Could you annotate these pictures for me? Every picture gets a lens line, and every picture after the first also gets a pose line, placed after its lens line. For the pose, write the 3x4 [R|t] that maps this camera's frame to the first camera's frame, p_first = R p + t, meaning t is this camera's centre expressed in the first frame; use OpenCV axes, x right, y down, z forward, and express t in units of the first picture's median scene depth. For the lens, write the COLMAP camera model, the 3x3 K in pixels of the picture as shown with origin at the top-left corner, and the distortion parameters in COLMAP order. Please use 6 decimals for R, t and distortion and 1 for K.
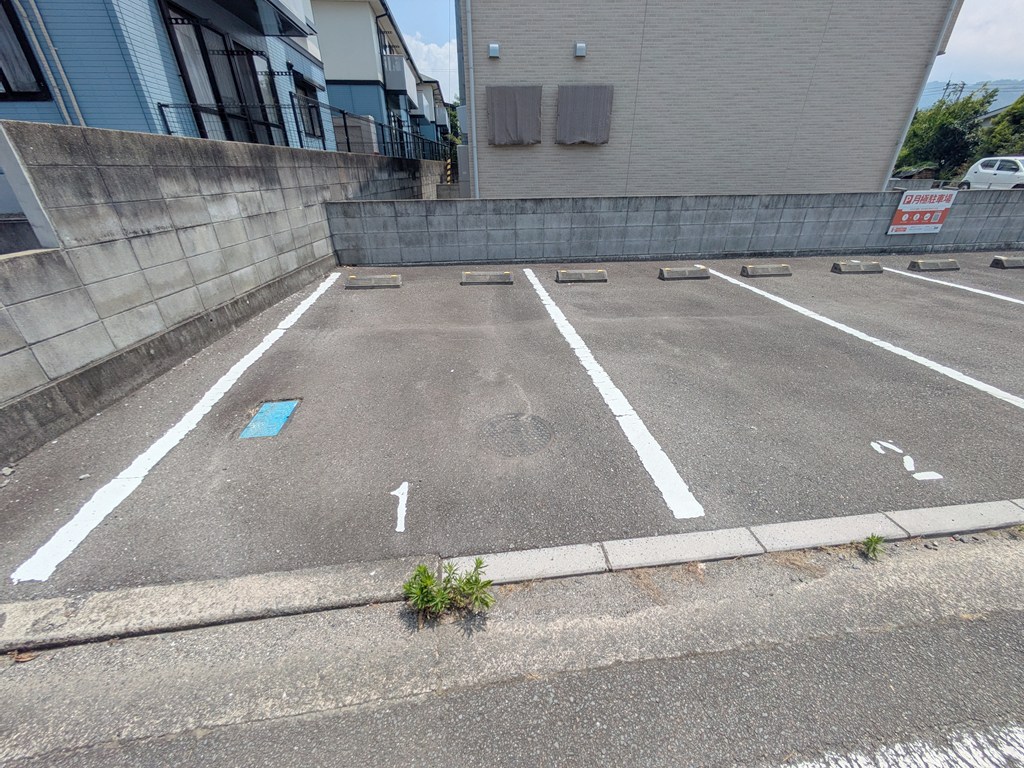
lens RADIAL K [[407.7, 0, 512.0], [0, 407.7, 384.0], [0, 0, 1]] dist [-0.002926, 0.003391]
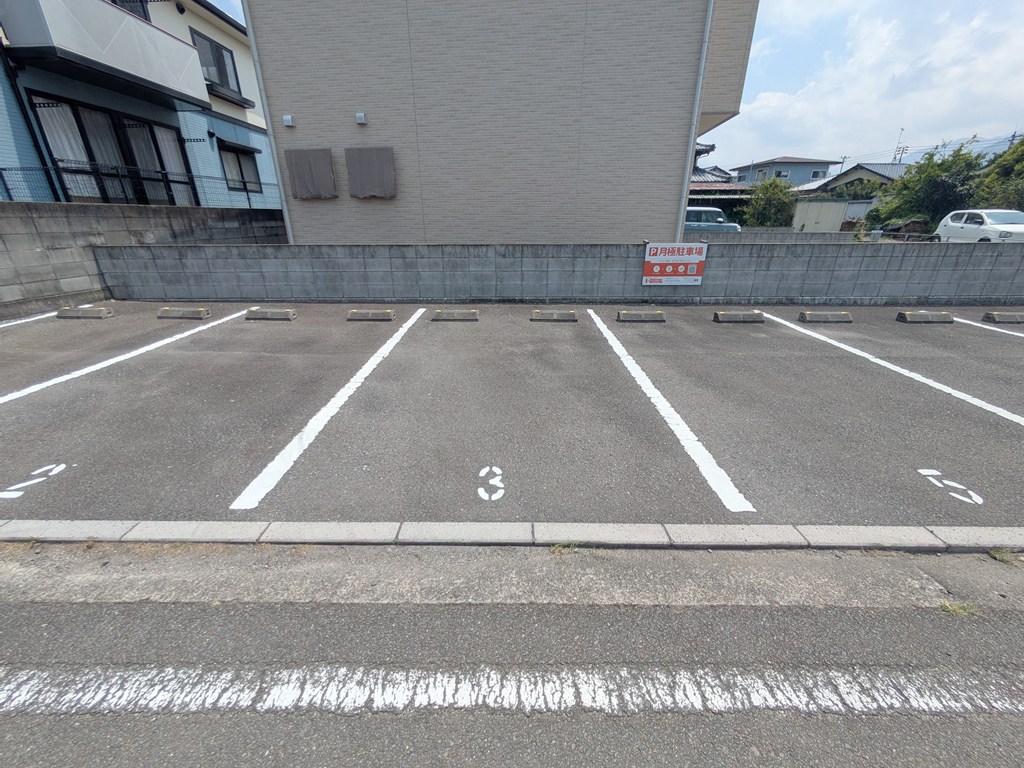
lens RADIAL K [[407.7, 0, 512.0], [0, 407.7, 384.0], [0, 0, 1]] dist [-0.002926, 0.003391]
pose [[0.991773, 0.052741, -0.116639, 0.764215], [-0.063957, 0.993458, -0.094607, -0.015759], [0.110886, 0.101289, 0.988658, 0.013728]]
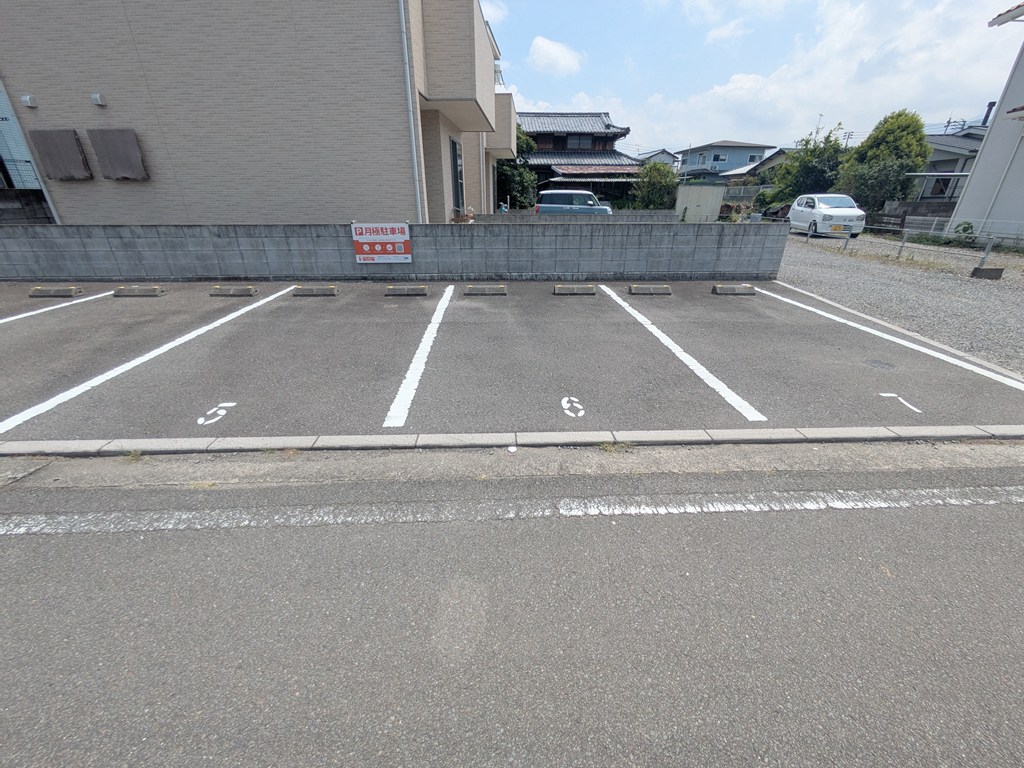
lens RADIAL K [[407.3, 0, 512.0], [0, 407.3, 384.0], [0, 0, 1]] dist [-0.004337, 0.003608]
pose [[0.996837, 0.038738, -0.069389, 1.465254], [-0.043046, 0.997166, -0.061695, -0.004078], [0.066802, 0.064487, 0.995680, -0.010144]]
